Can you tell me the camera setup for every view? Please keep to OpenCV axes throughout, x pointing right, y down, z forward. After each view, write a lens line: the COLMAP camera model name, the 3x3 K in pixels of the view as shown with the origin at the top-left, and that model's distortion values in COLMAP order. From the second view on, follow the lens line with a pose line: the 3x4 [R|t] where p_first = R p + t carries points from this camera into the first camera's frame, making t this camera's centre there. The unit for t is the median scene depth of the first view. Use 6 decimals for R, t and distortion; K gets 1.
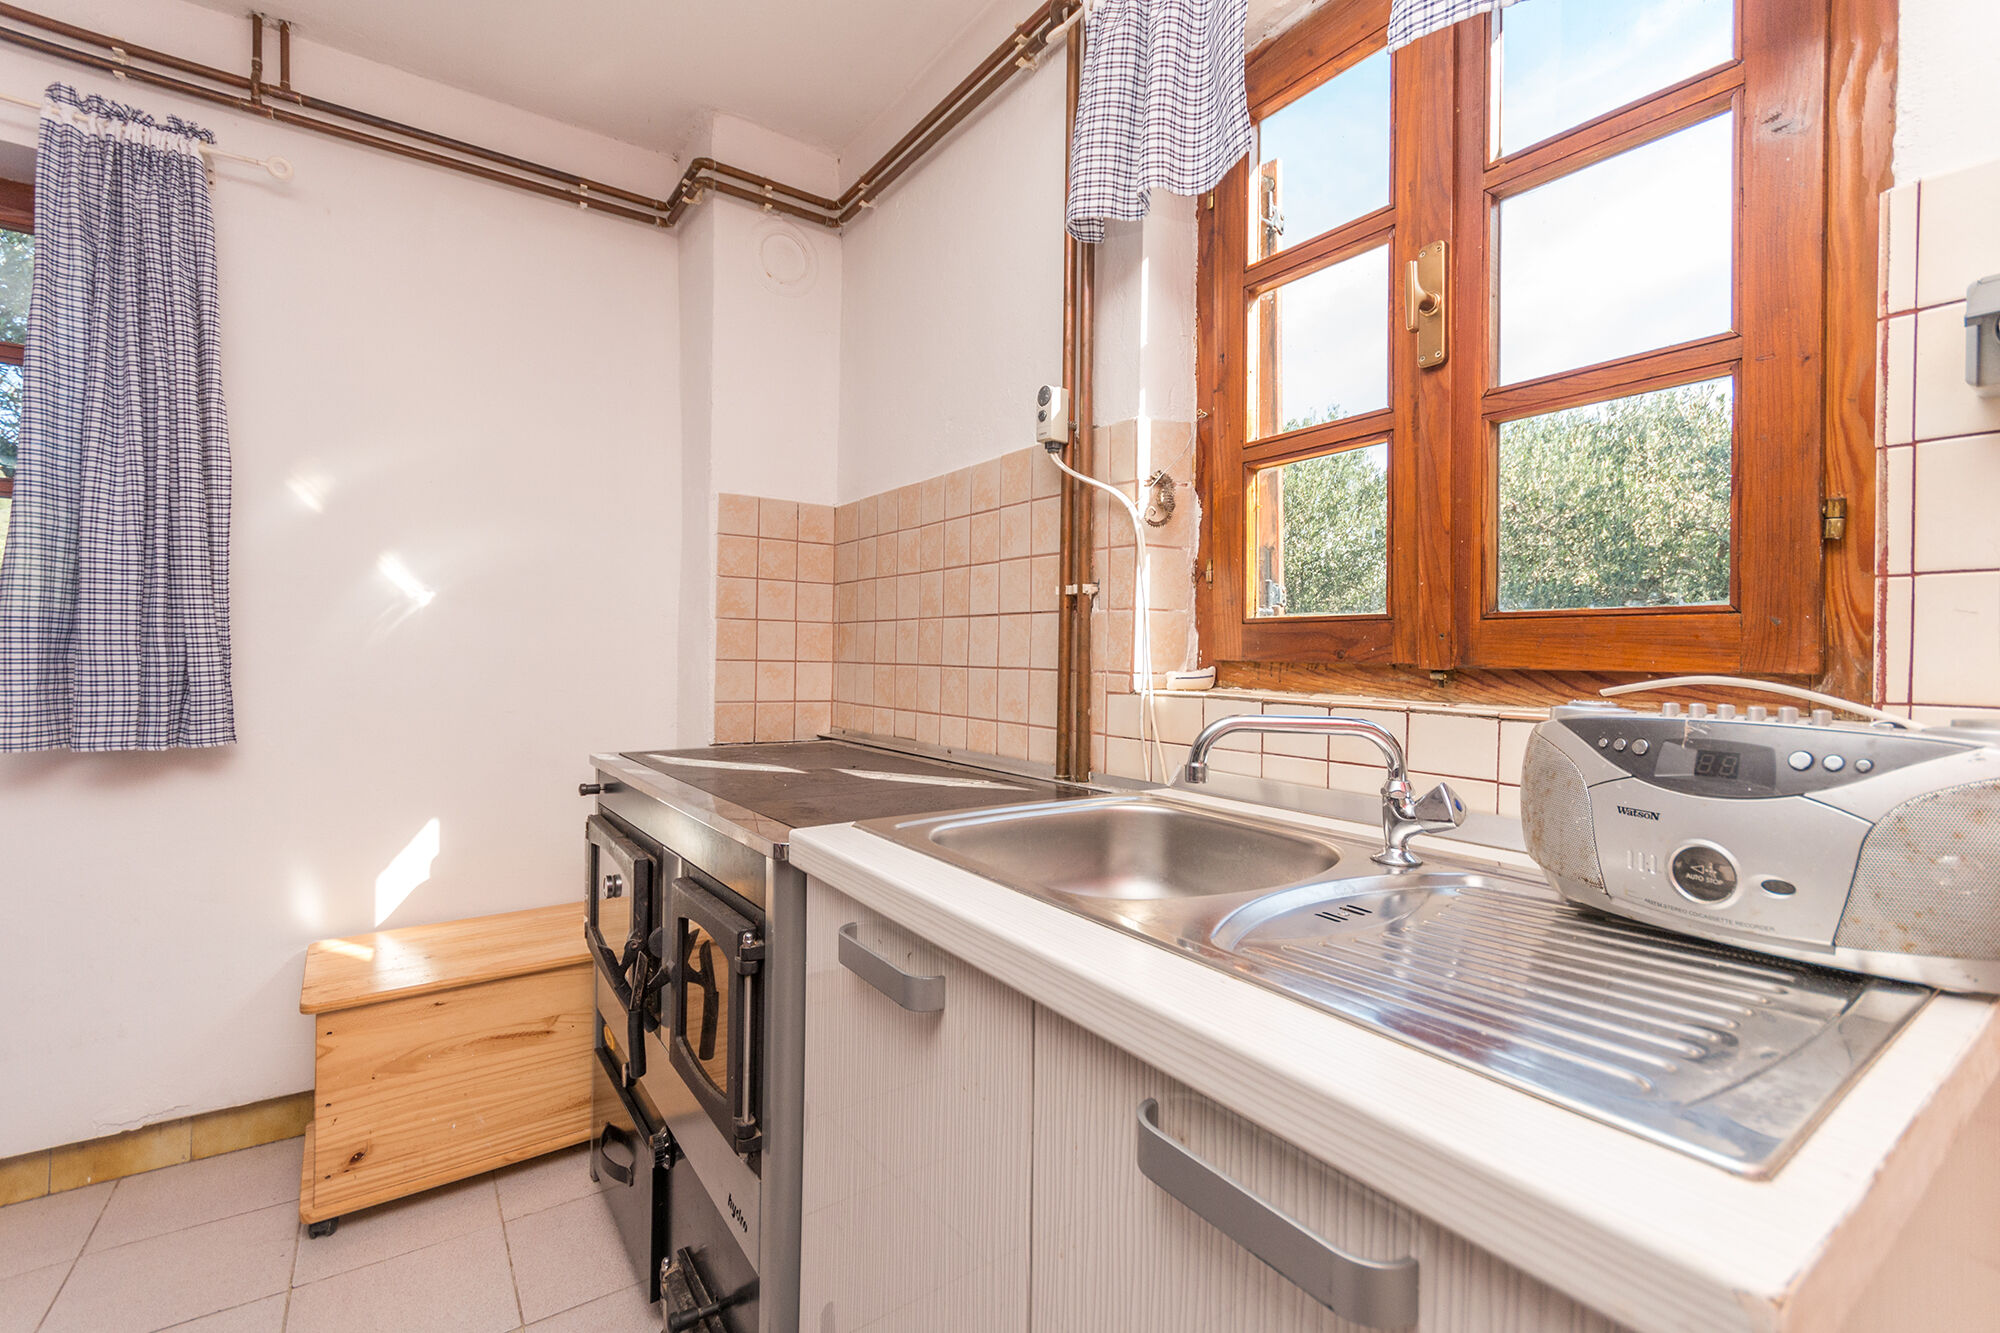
lens RADIAL K [[847.6, 0, 1071.7], [0, 847.6, 653.8], [0, 0, 1]] dist [-0.000066, -0.000100]
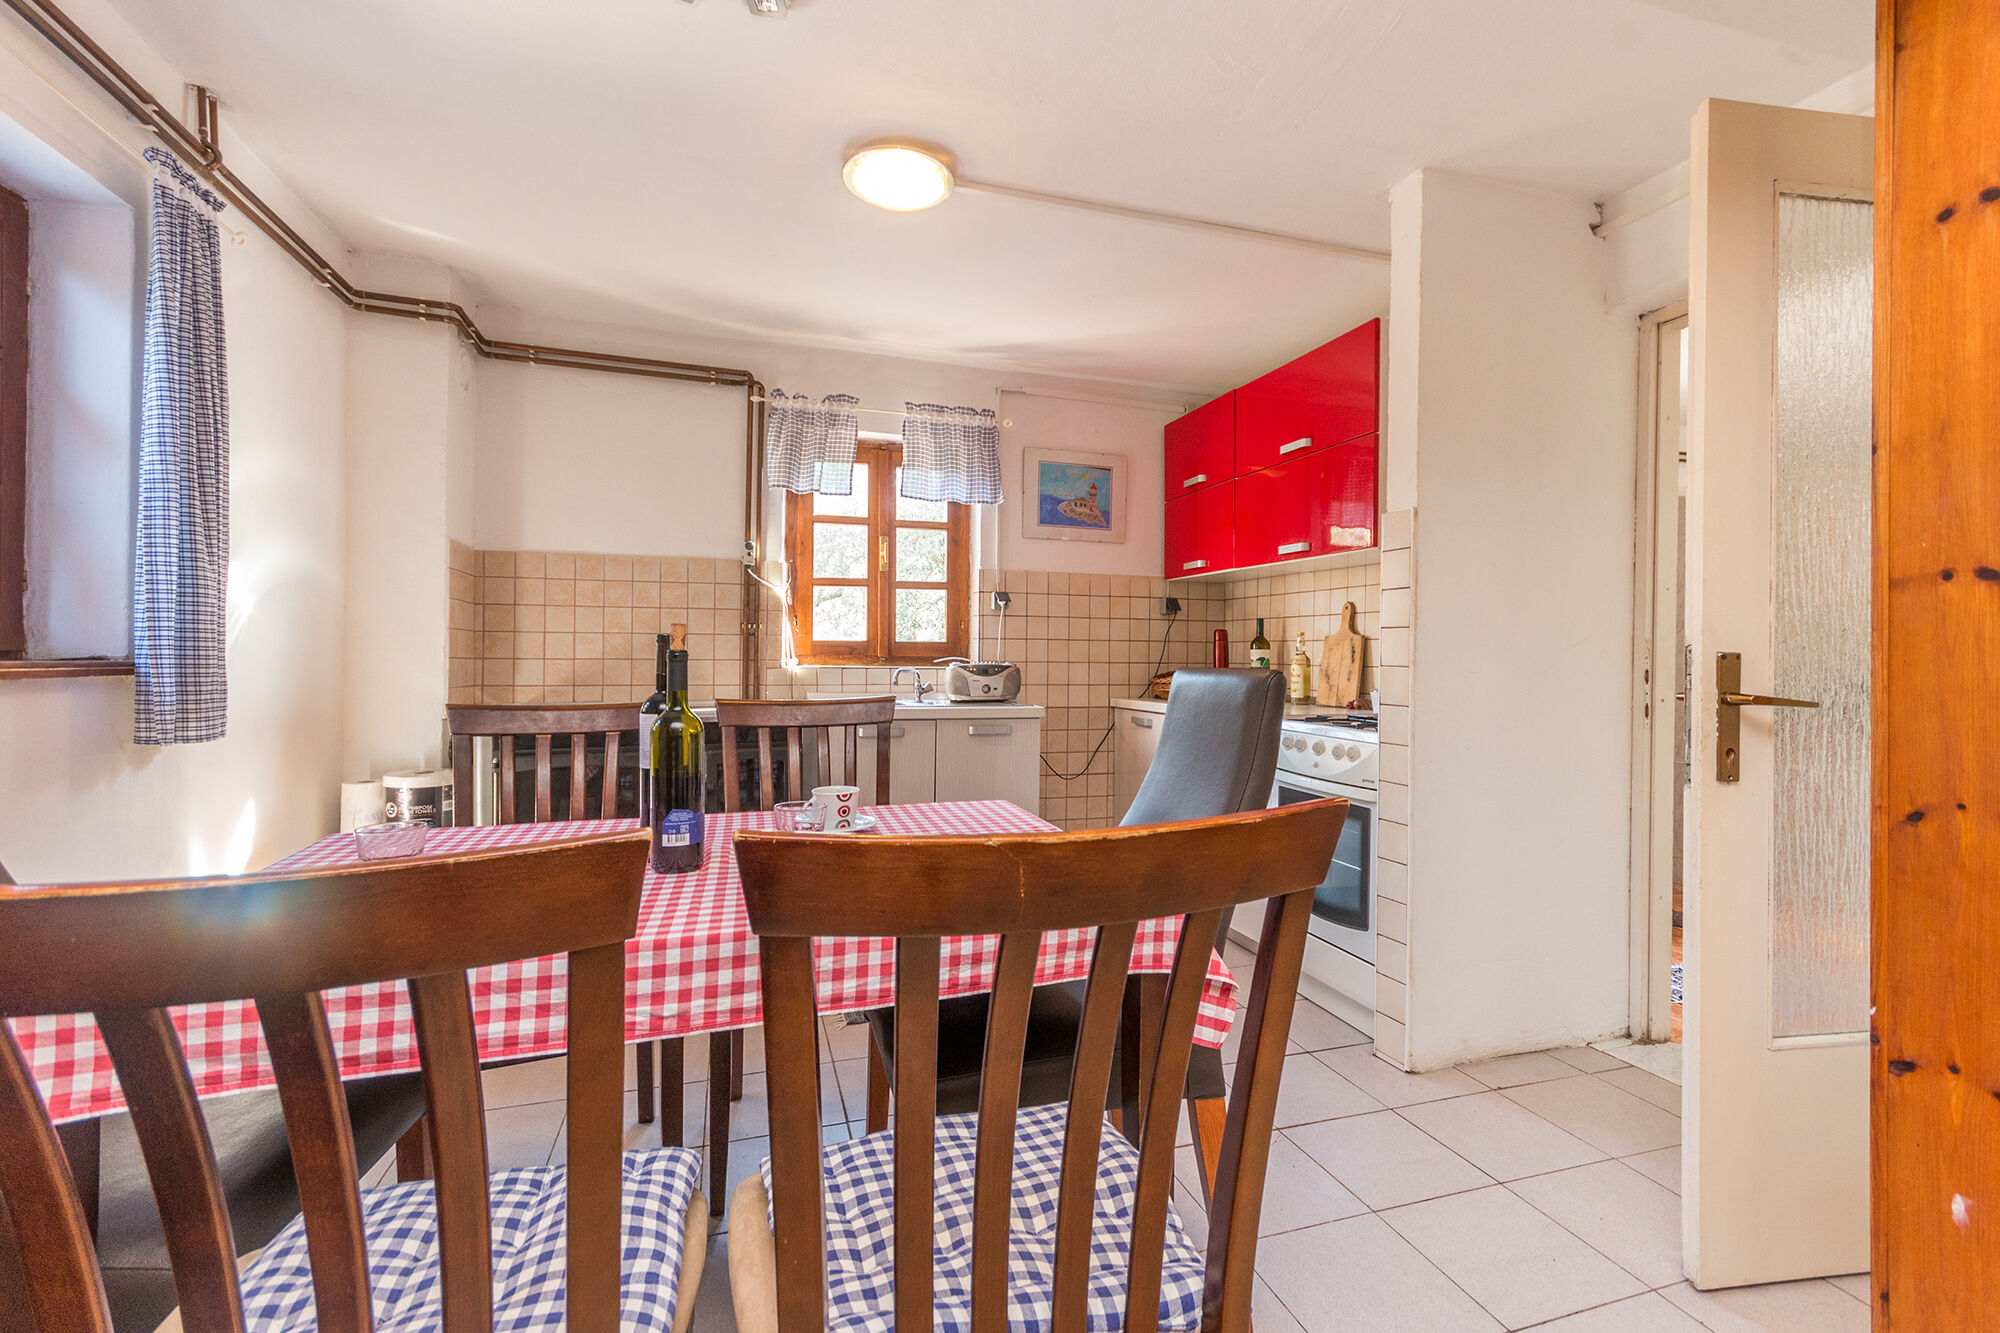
lens RADIAL K [[890.1, 0, 988.2], [0, 890.1, 651.6], [0, 0, 1]] dist [-0.000485, 0.000702]
pose [[0.341087, -0.002658, 0.940028, -1.899058], [-0.002778, 0.999989, 0.003835, -0.014121], [-0.940027, -0.003919, 0.341076, -0.432722]]
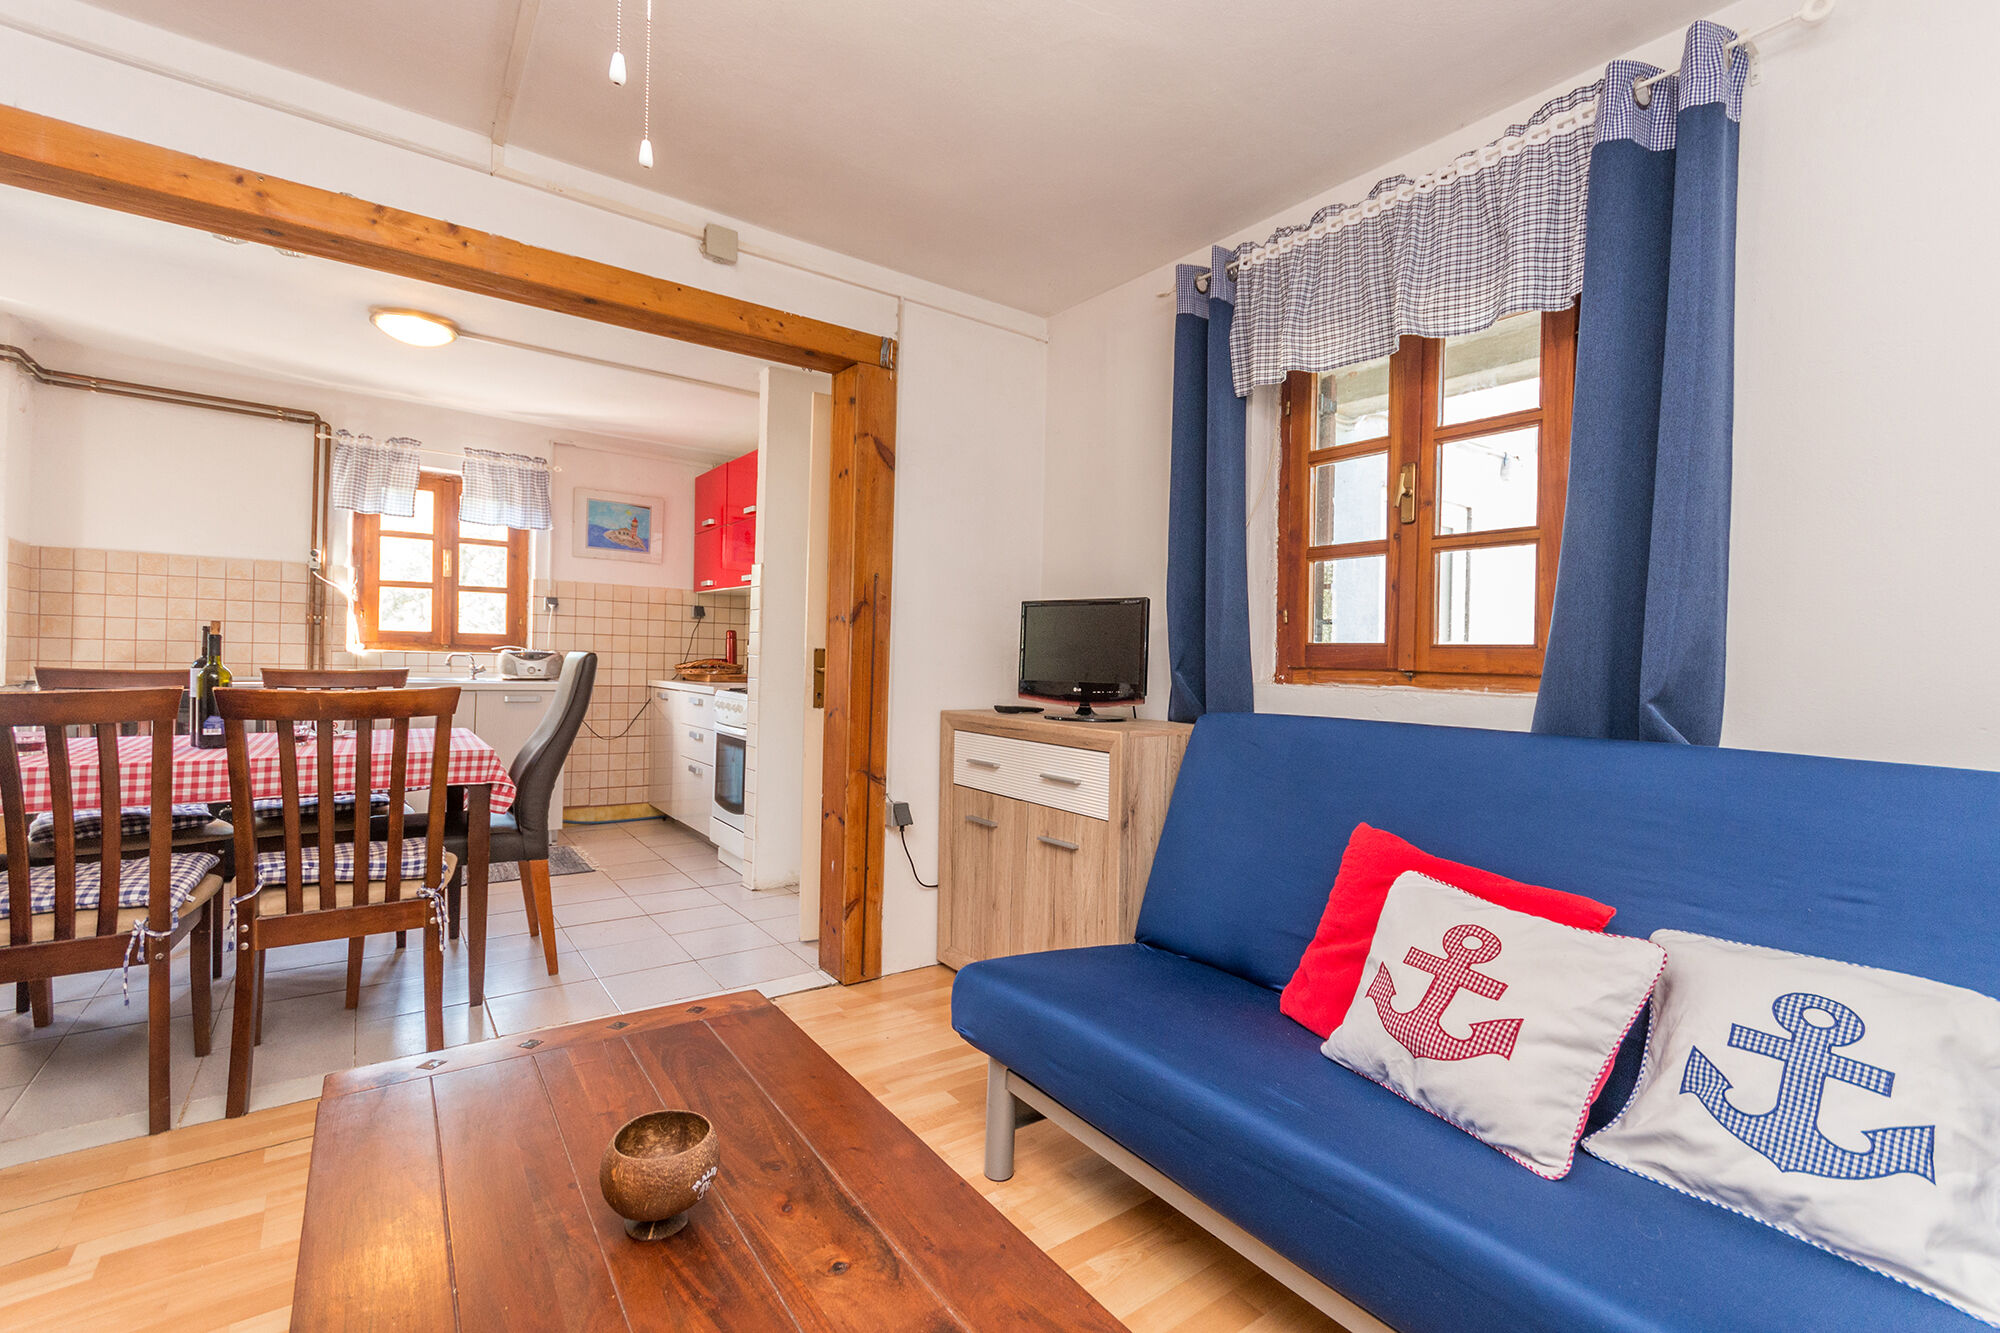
lens RADIAL K [[896.8, 0, 1020.3], [0, 896.8, 662.6], [0, 0, 1]] dist [0.000743, -0.000874]
pose [[-0.004254, -0.014541, 0.999885, -2.831307], [-0.025777, 0.999564, 0.014427, -0.022971], [-0.999659, -0.025713, -0.004627, -1.313798]]
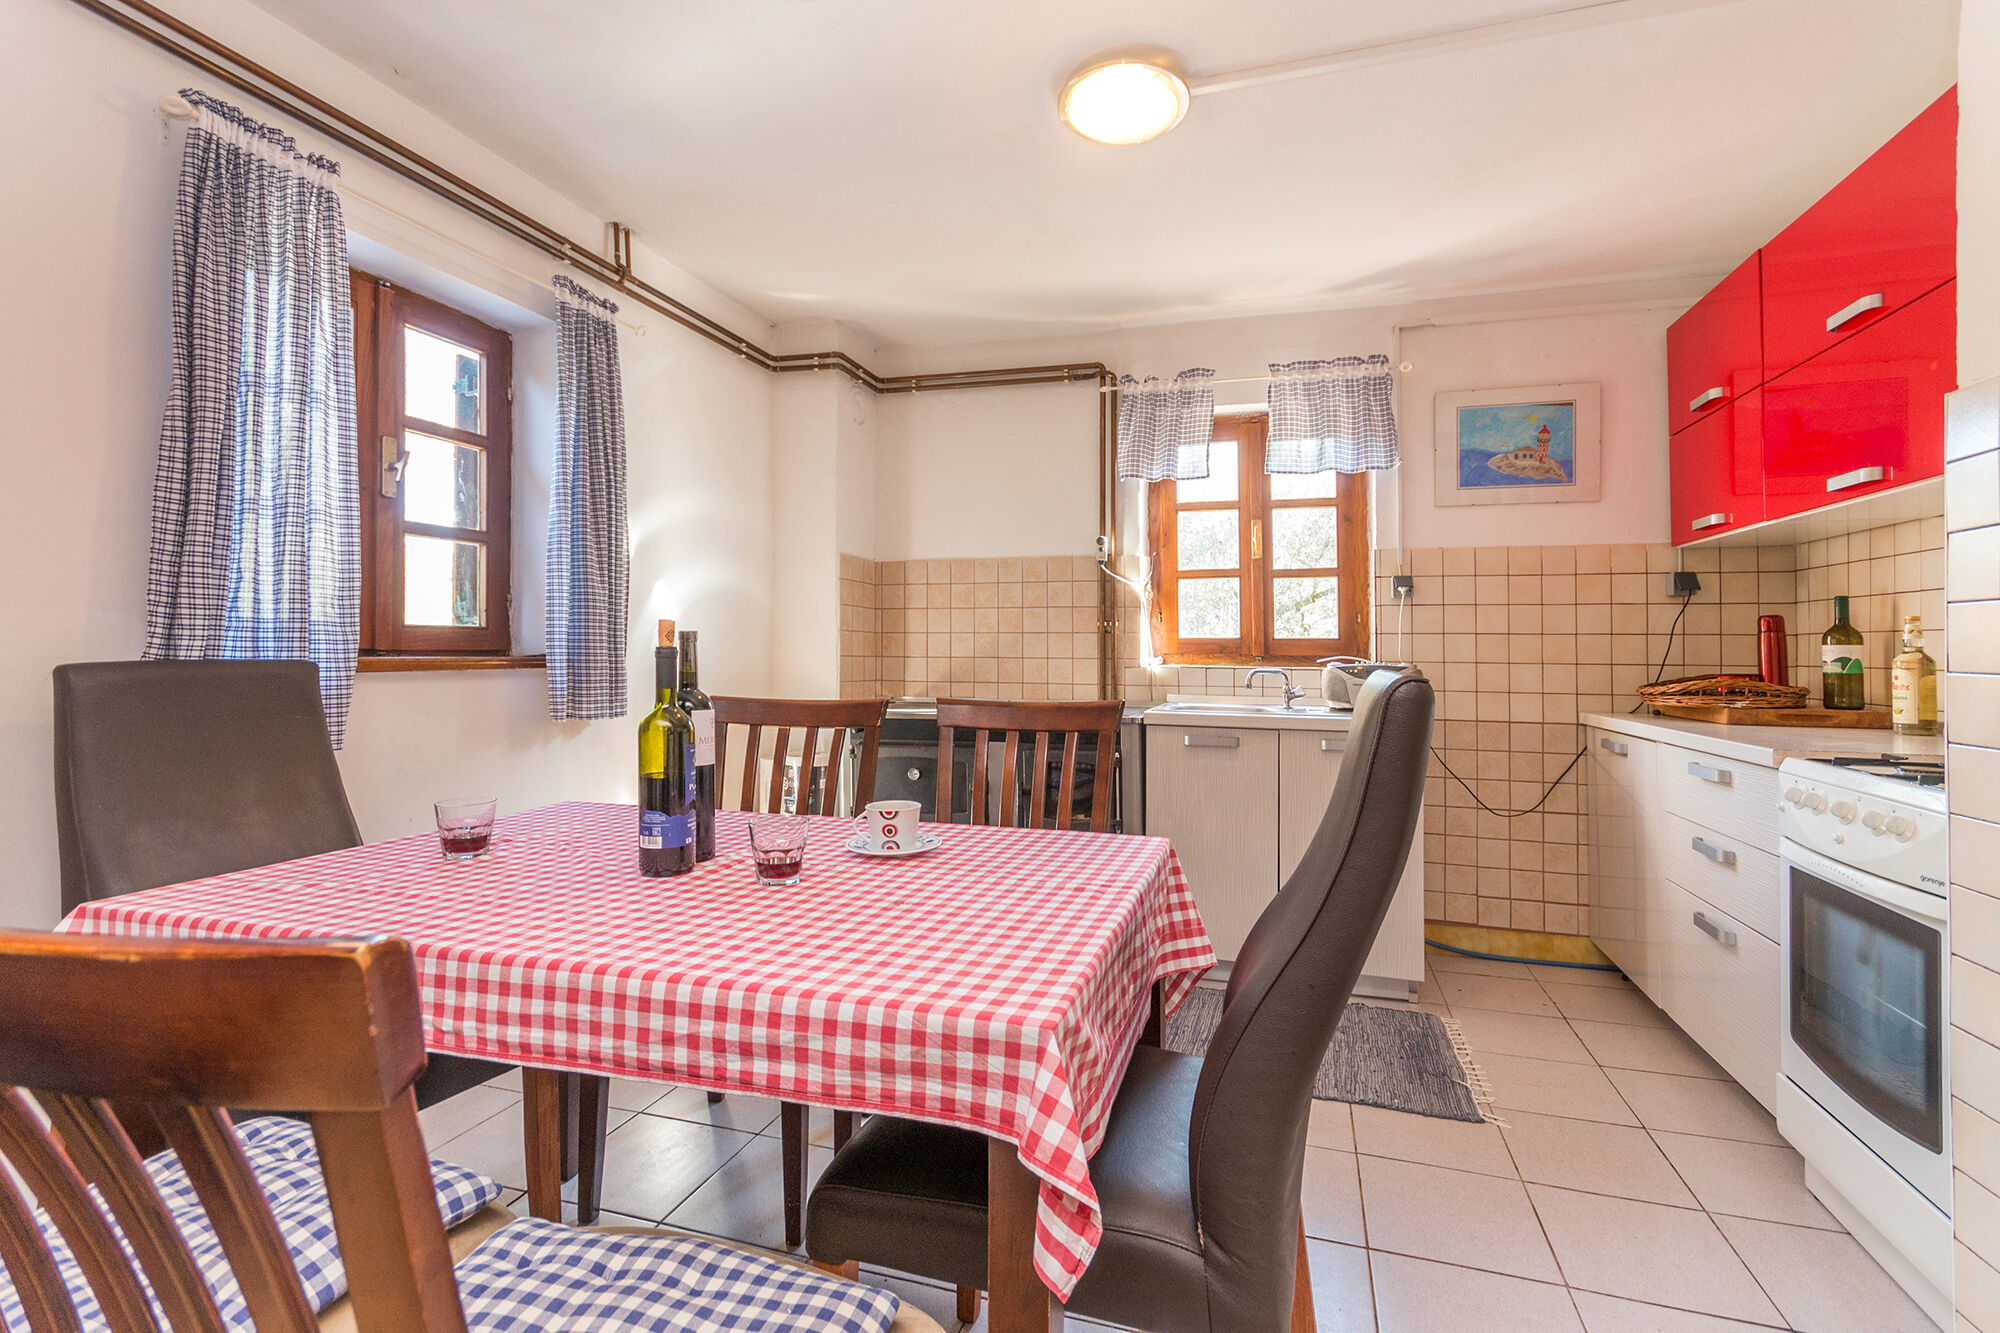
lens RADIAL K [[874.6, 0, 1001.9], [0, 874.6, 632.3], [0, 0, 1]] dist [0.002909, 0.000283]
pose [[0.814883, 0.009174, 0.579553, -1.437070], [0.001406, 0.999841, -0.017804, -0.009696], [-0.579624, 0.015323, 0.814740, -0.697756]]
